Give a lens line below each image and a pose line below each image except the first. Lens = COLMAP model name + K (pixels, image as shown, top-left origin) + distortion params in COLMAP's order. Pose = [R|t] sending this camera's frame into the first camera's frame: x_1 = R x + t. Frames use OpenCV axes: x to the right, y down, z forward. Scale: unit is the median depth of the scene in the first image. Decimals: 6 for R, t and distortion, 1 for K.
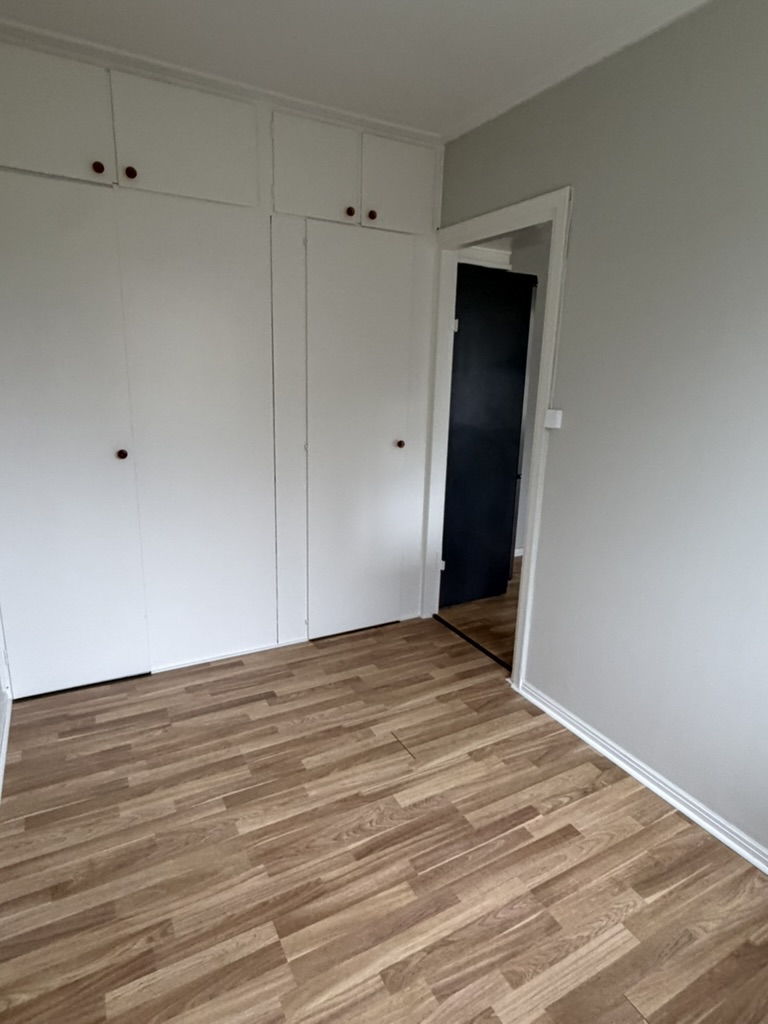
lens RADIAL K [[576.2, 0, 384.0], [0, 576.2, 512.0], [0, 0, 1]] dist [-0.004037, -0.000916]
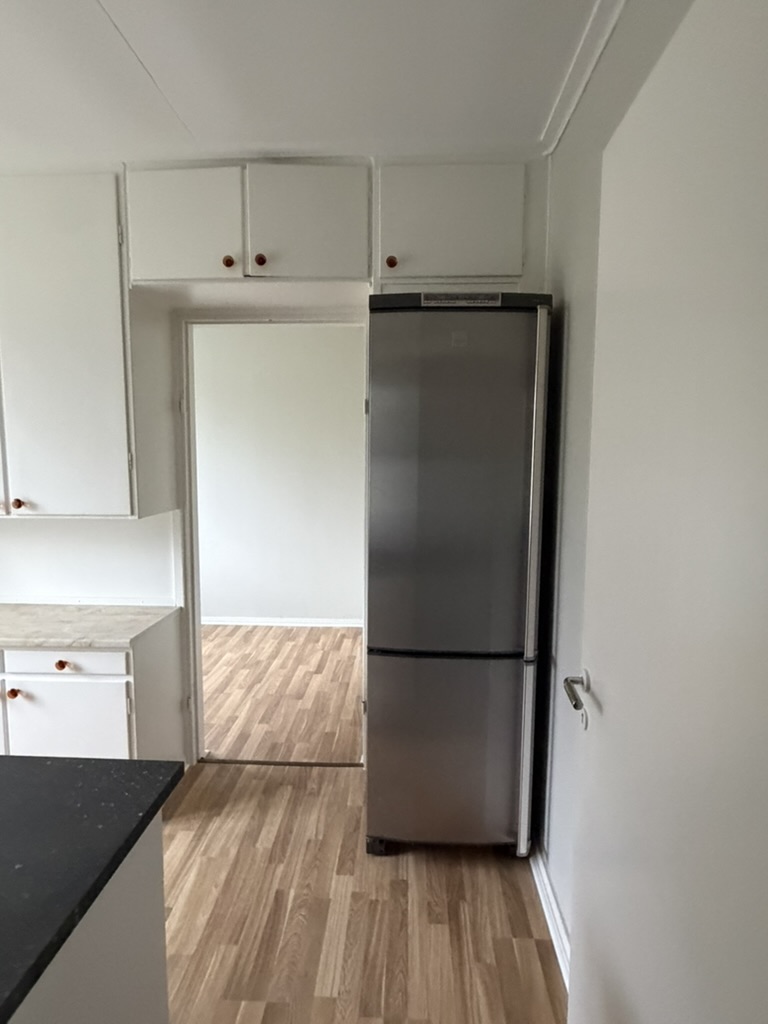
lens RADIAL K [[576.2, 0, 384.0], [0, 576.2, 512.0], [0, 0, 1]] dist [-0.004037, -0.000916]
pose [[-0.520801, 0.056667, -0.851795, 1.380885], [-0.229688, 0.951698, 0.203748, -0.609307], [0.822198, 0.301760, -0.482630, 2.482684]]
